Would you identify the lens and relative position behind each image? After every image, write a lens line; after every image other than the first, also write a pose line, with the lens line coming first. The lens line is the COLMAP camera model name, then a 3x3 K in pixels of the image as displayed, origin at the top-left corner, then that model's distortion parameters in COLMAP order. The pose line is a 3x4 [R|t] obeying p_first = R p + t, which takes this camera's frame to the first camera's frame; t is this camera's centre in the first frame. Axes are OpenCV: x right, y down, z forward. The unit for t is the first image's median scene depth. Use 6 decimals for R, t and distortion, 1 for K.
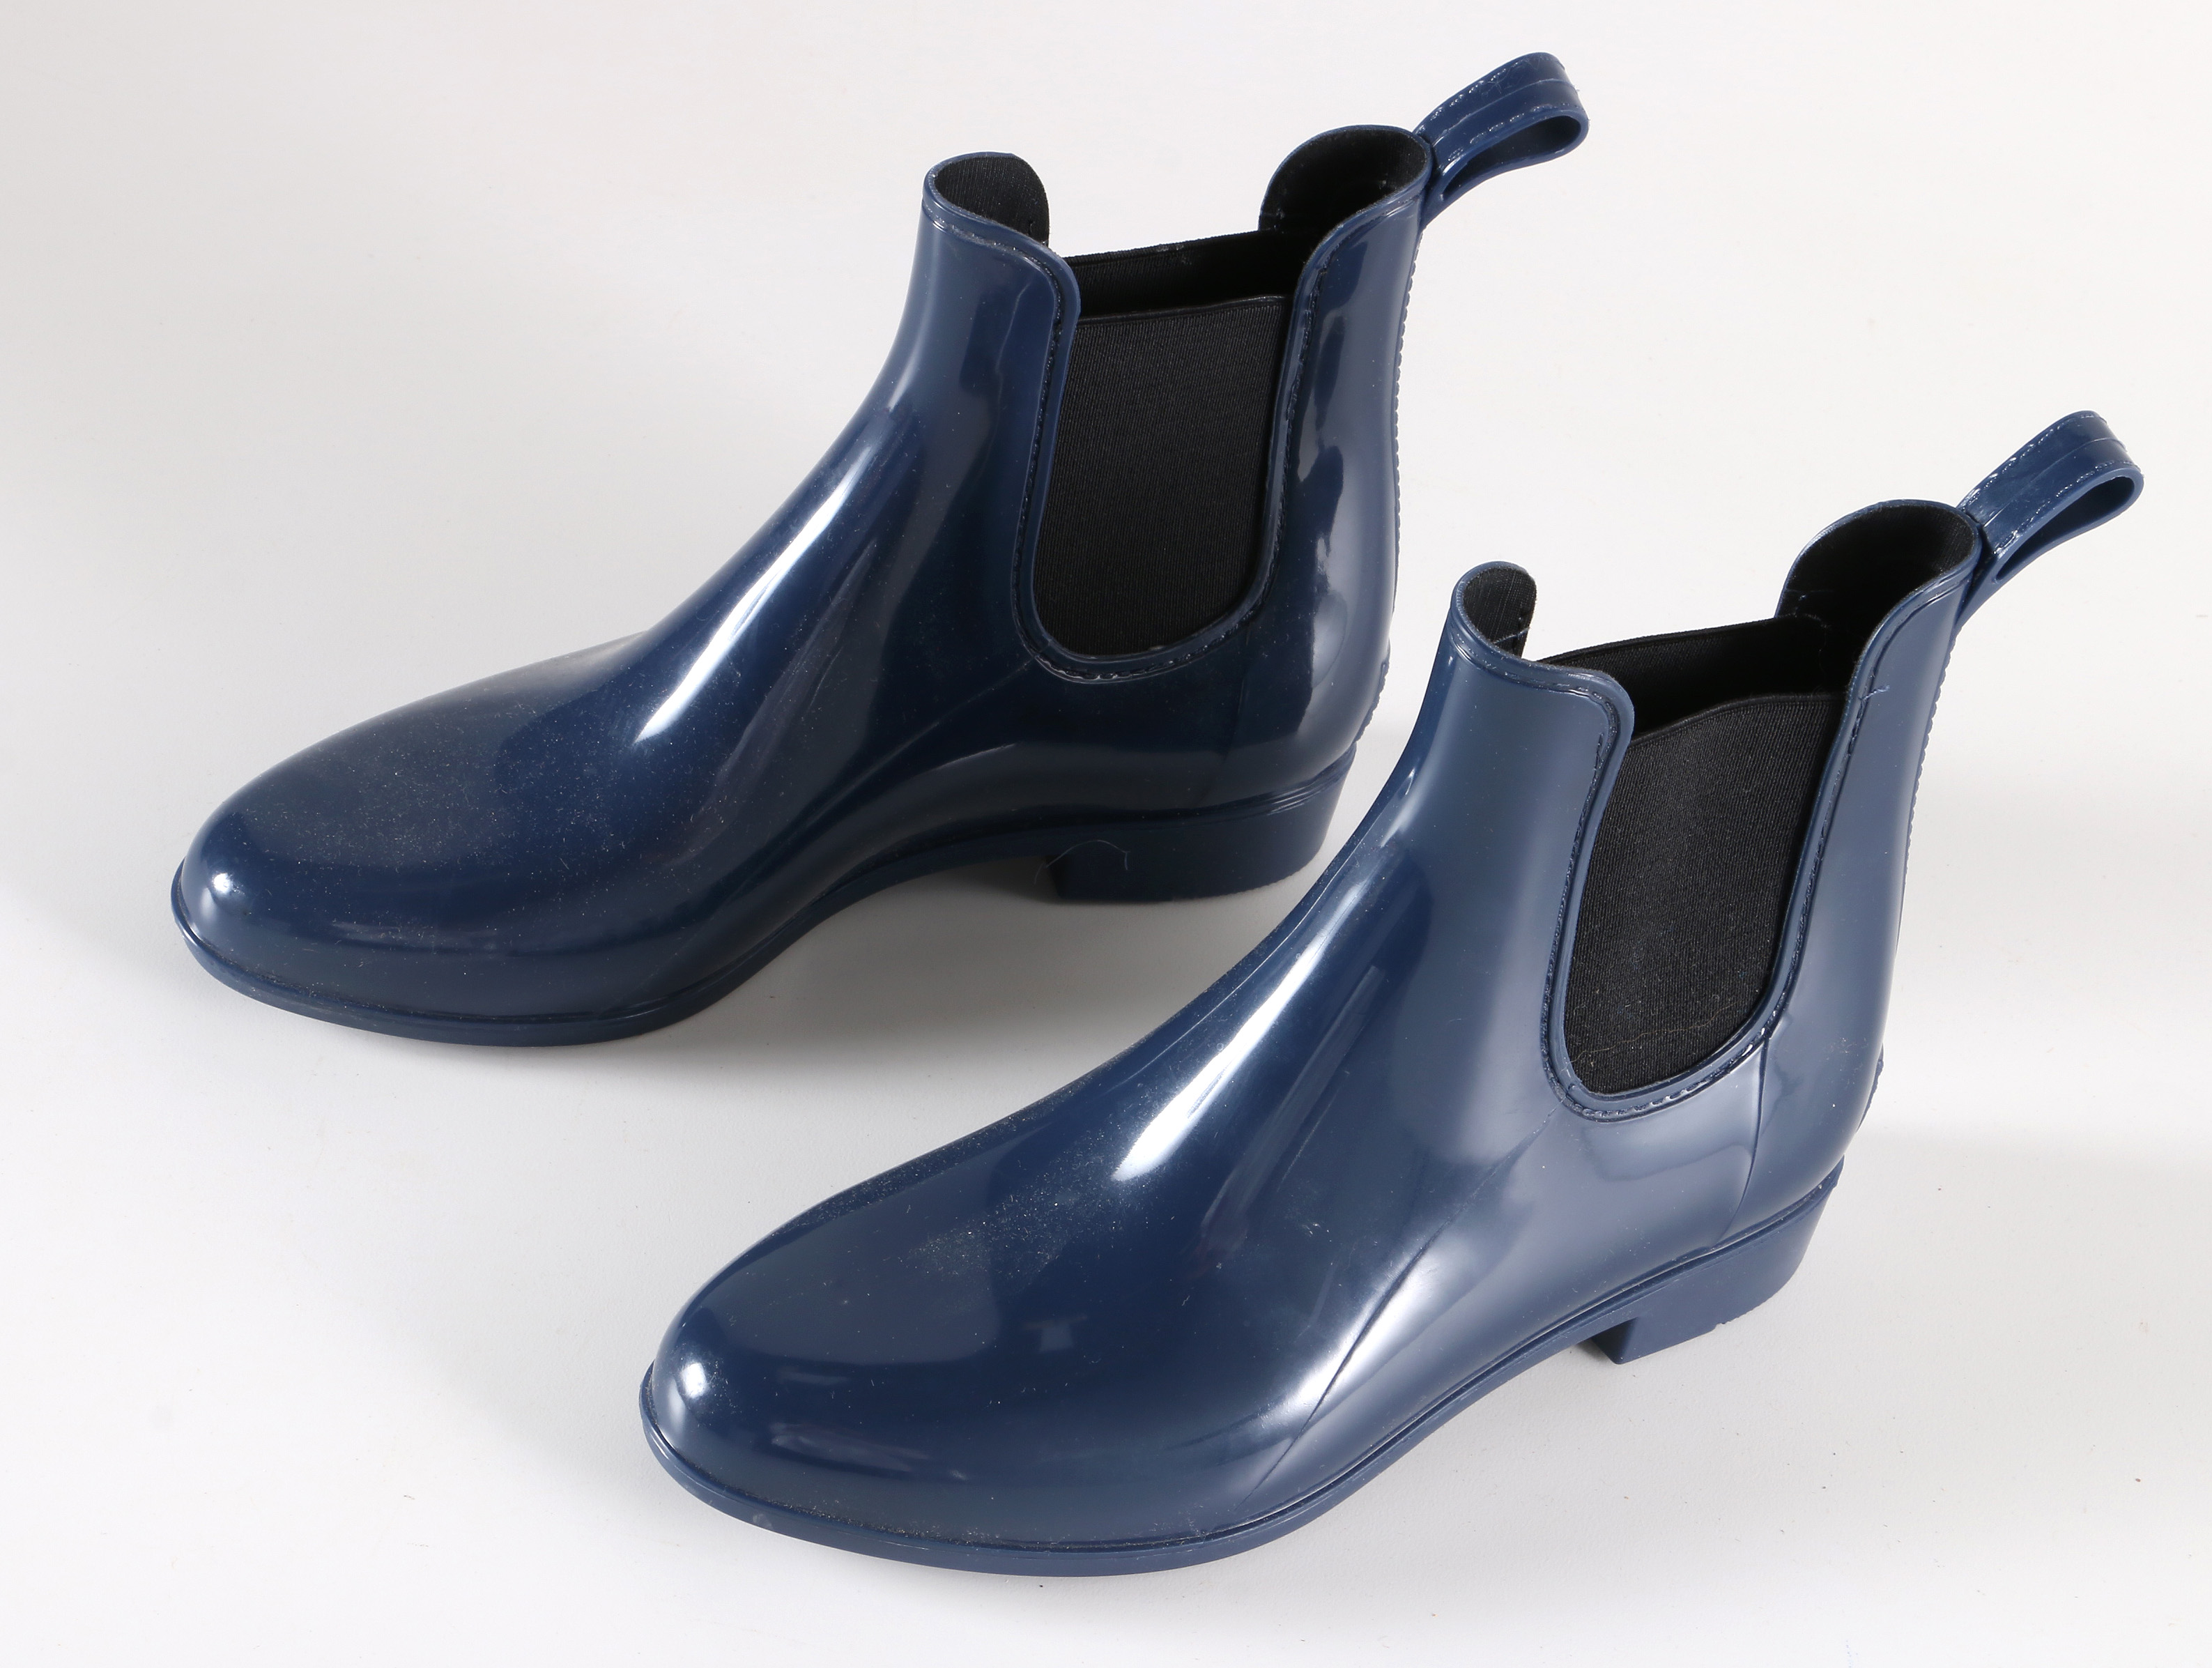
lens RADIAL K [[4951.8, 0, 1106.0], [0, 4951.8, 834.0], [0, 0, 1]] dist [0.319666, 0.160342]
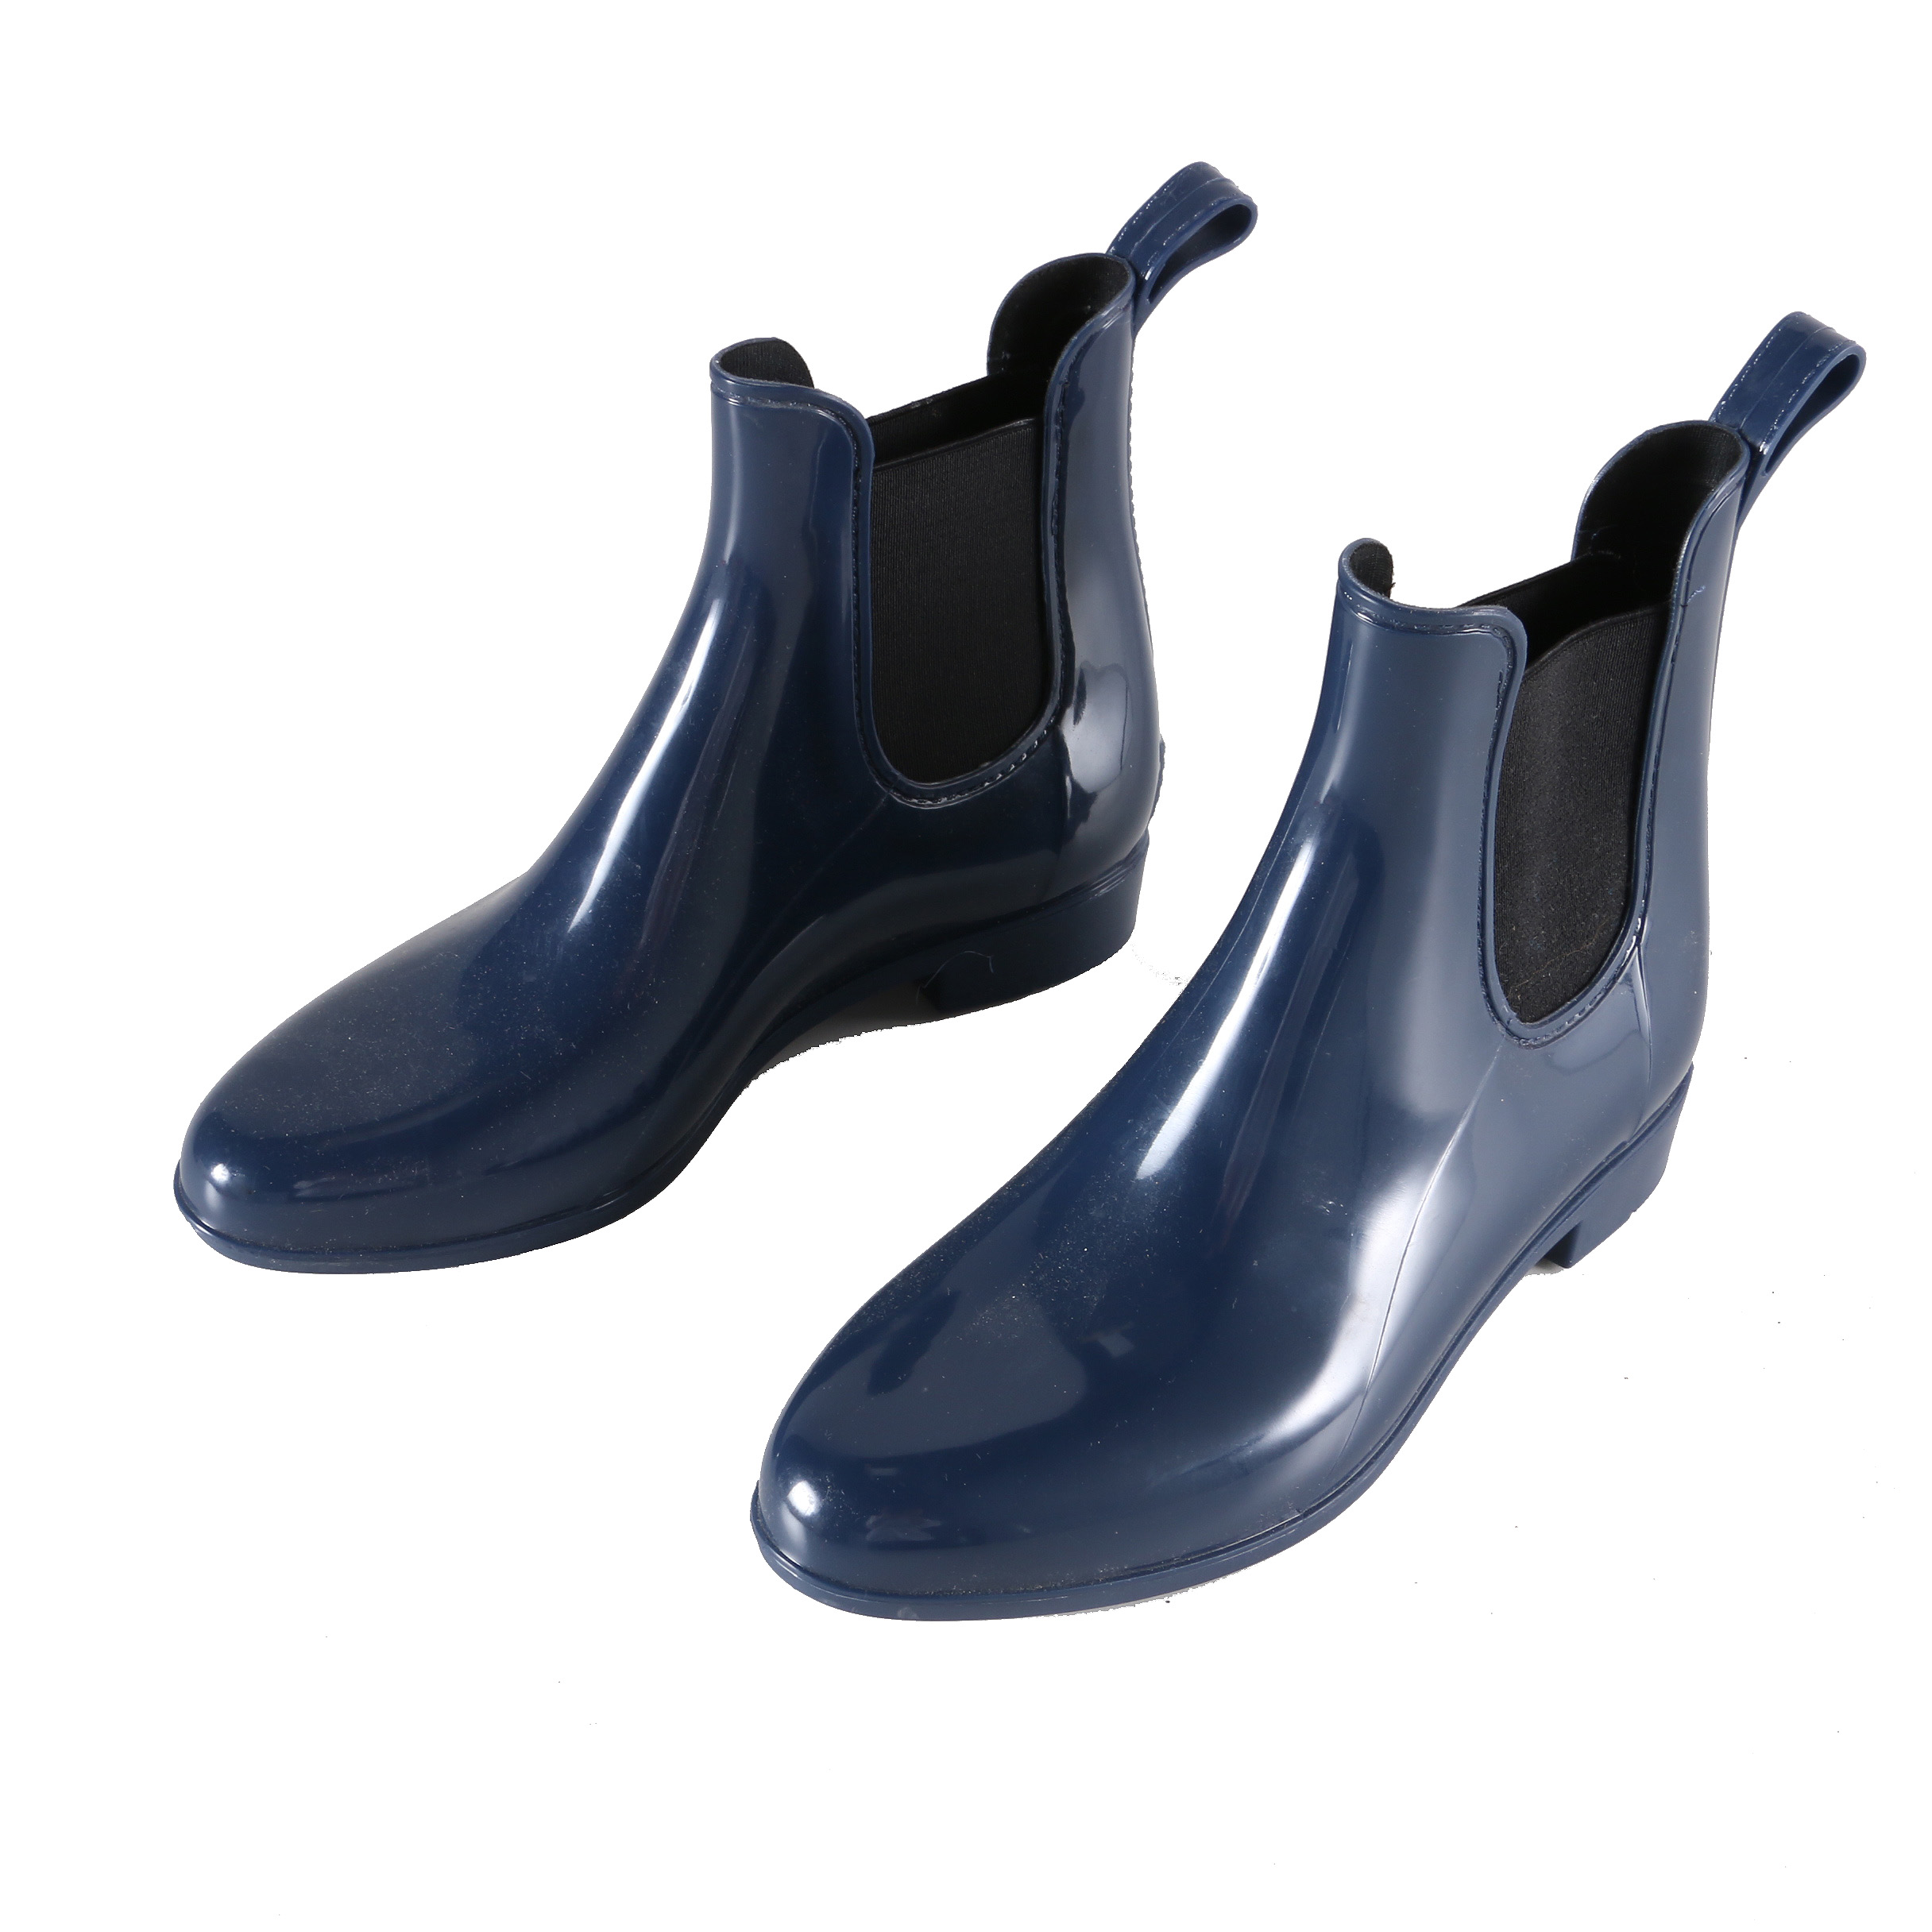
lens RADIAL K [[2988.7, 0, 966.0], [0, 2988.7, 966.0], [0, 0, 1]] dist [-0.019391, -0.022912]
pose [[0.961147, -0.247161, 0.122912, -0.093522], [0.253140, 0.966781, -0.035432, 0.031116], [-0.110072, 0.065169, 0.991785, 0.353775]]
